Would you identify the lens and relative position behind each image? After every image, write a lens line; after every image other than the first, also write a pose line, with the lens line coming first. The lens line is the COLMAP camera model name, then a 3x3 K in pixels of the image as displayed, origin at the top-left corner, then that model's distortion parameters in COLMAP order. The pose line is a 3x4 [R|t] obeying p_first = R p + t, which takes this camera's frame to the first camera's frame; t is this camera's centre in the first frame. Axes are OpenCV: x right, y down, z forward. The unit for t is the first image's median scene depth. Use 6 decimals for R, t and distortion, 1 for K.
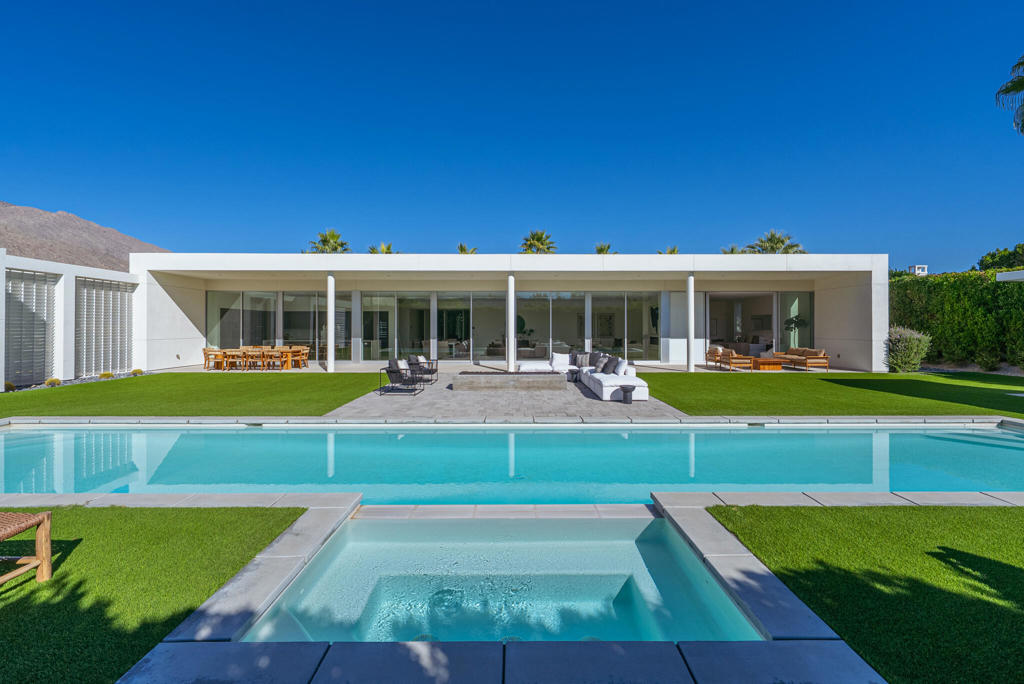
lens RADIAL K [[435.4, 0, 513.2], [0, 435.4, 333.6], [0, 0, 1]] dist [0.002049, 0.000273]
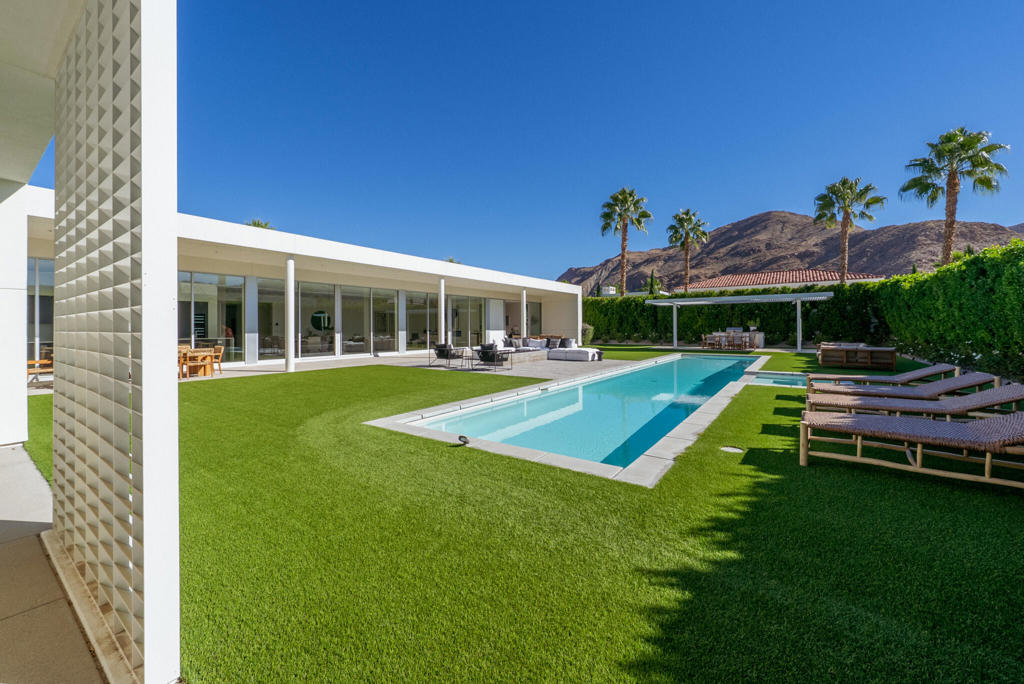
lens RADIAL K [[405.2, 0, 499.8], [0, 405.2, 327.8], [0, 0, 1]] dist [-0.000582, -0.000154]
pose [[0.597312, -0.003167, 0.802003, -0.703984], [0.014857, 0.999864, -0.007116, 0.012525], [-0.801871, 0.016166, 0.597278, 0.161283]]
